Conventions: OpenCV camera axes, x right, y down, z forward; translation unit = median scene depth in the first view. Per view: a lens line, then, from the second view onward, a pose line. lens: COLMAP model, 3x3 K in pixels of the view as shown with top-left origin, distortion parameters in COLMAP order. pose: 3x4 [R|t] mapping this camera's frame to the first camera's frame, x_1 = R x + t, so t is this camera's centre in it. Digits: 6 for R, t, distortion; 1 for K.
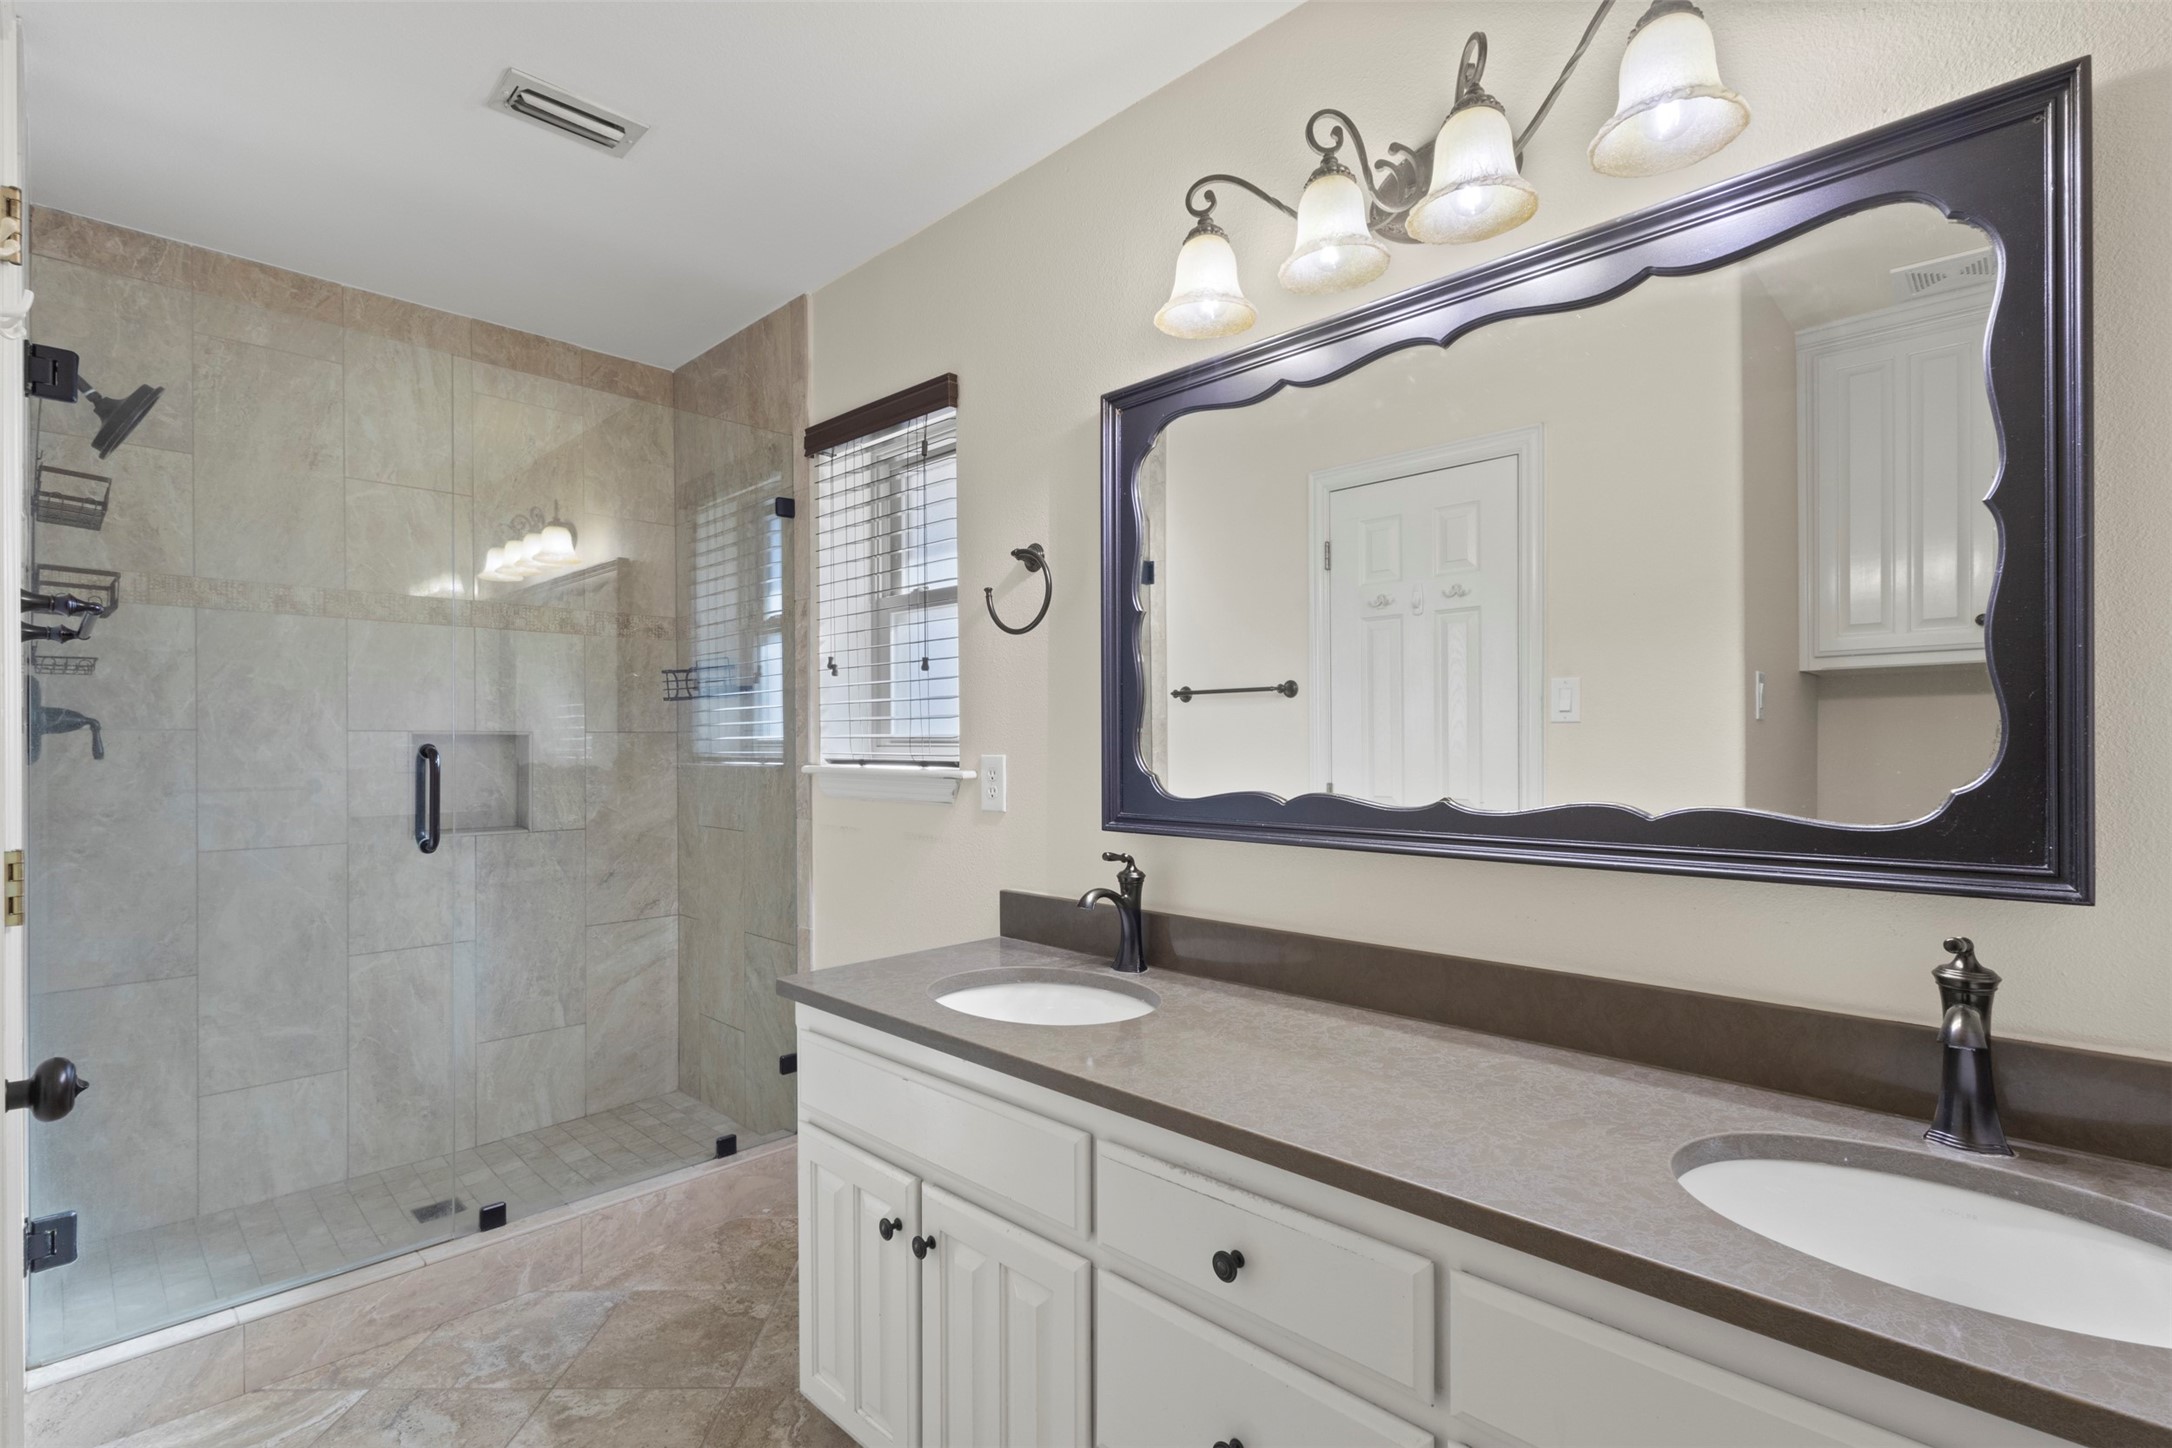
lens RADIAL K [[1004.0, 0, 1083.1], [0, 1004.0, 734.1], [0, 0, 1]] dist [0.000583, 0.000354]
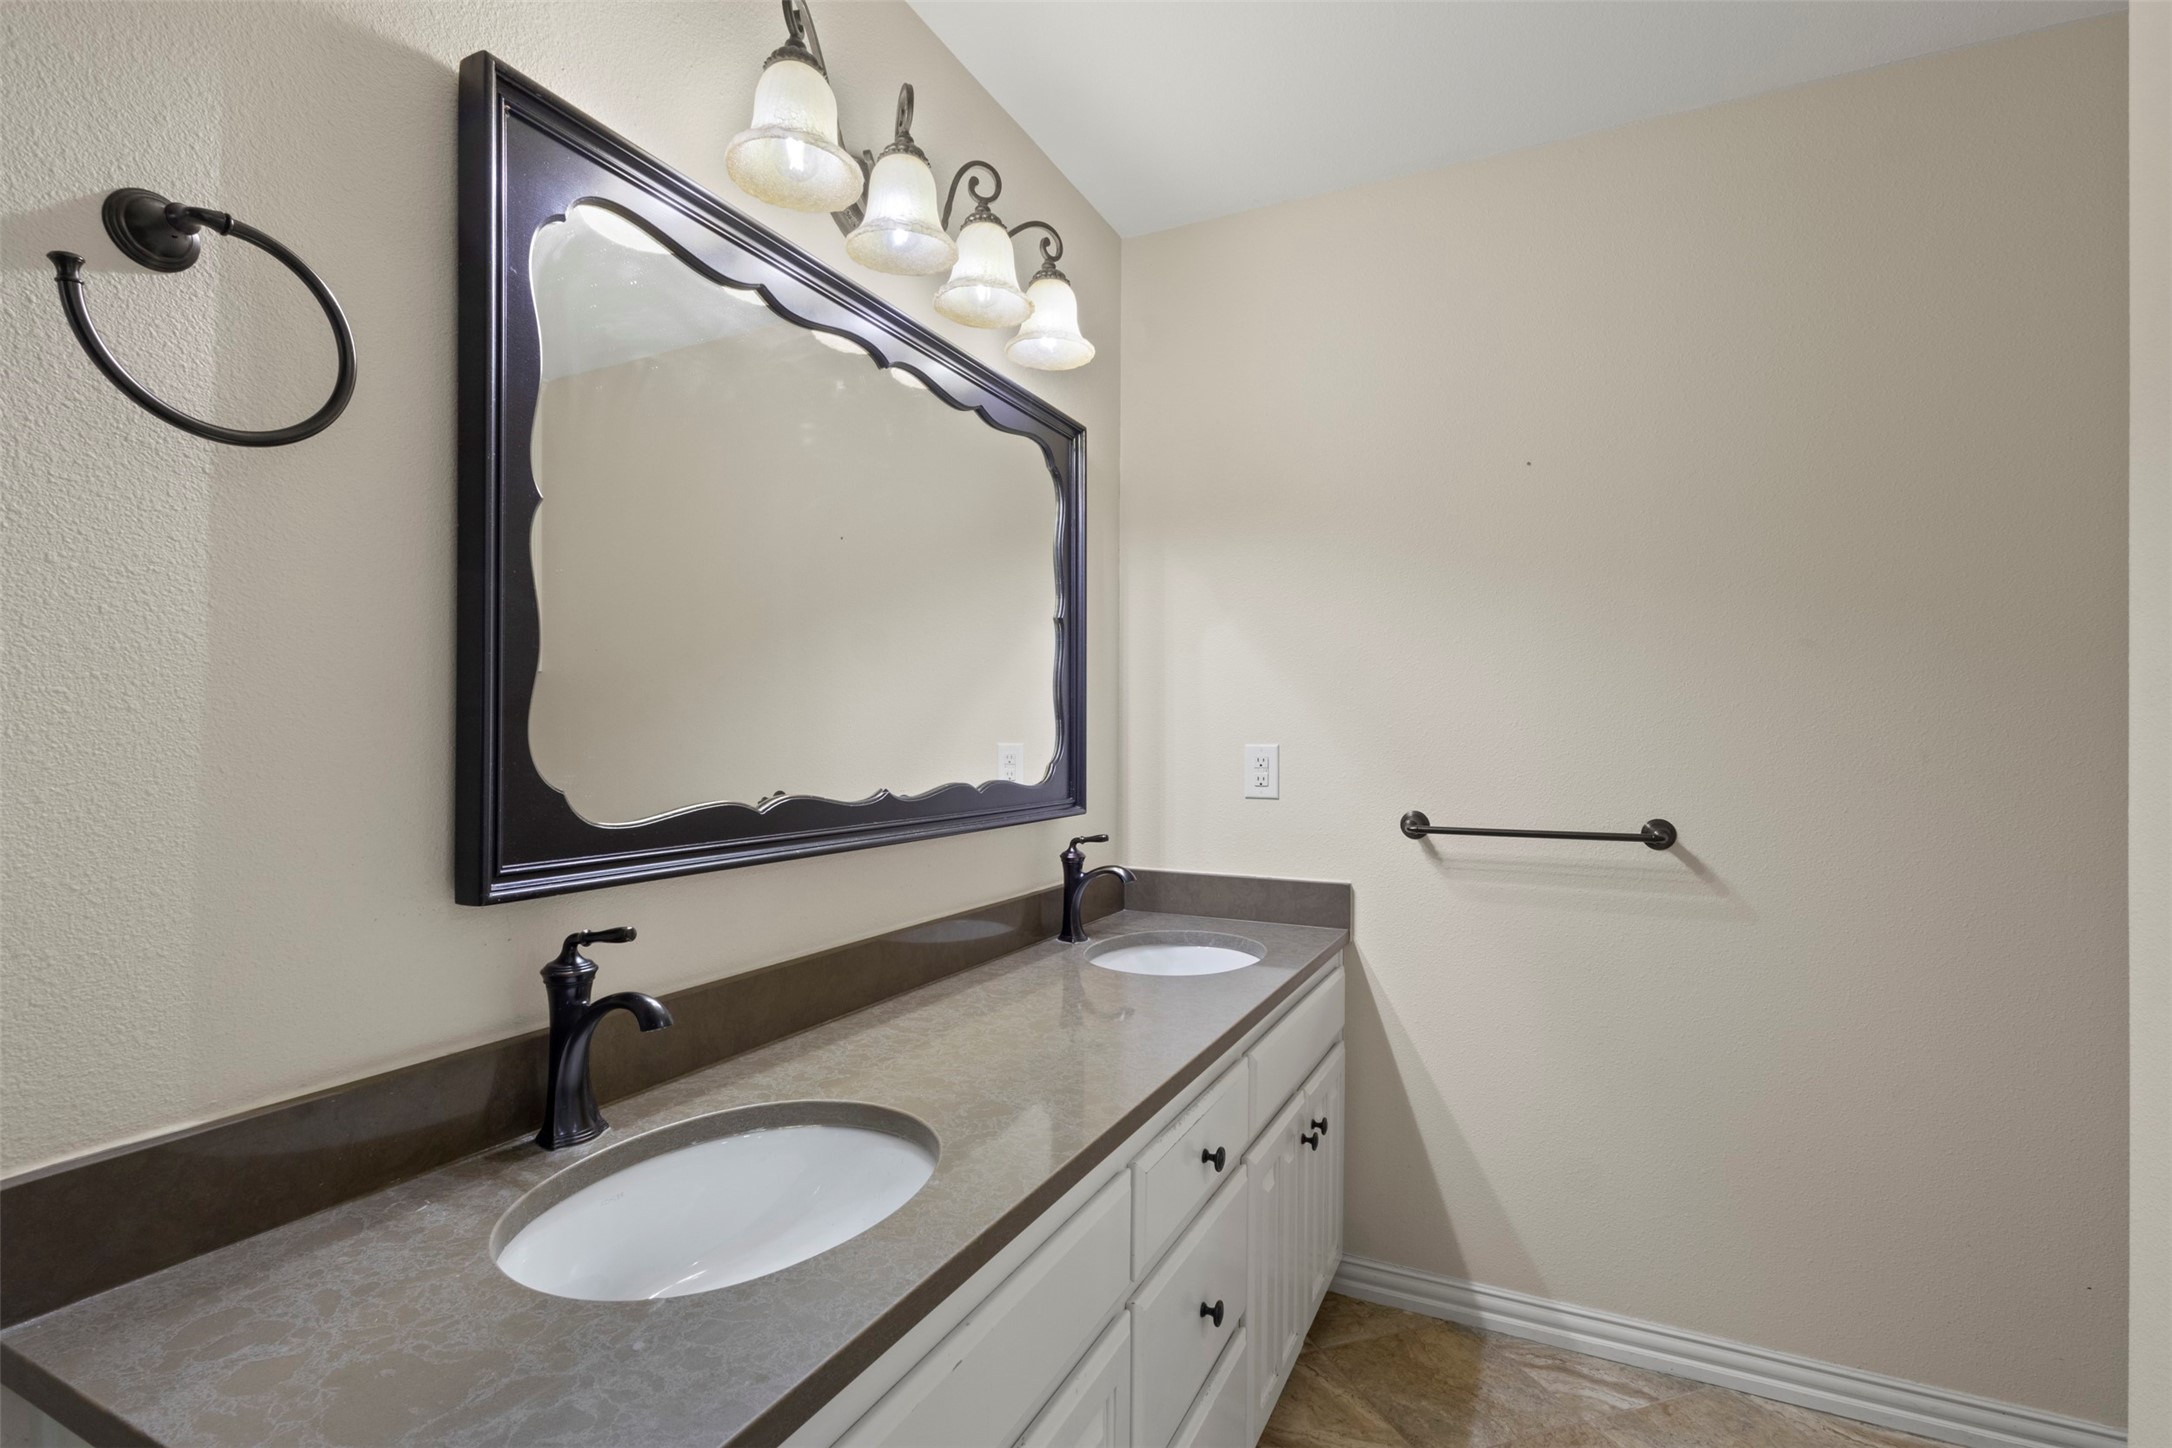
lens RADIAL K [[1010.1, 0, 1082.1], [0, 1010.1, 755.2], [0, 0, 1]] dist [0.001477, 0.000175]
pose [[-0.323063, -0.000065, 0.946377, -0.719866], [-0.004040, 0.999991, -0.001311, 0.029039], [-0.946369, -0.004247, -0.323060, 1.147540]]
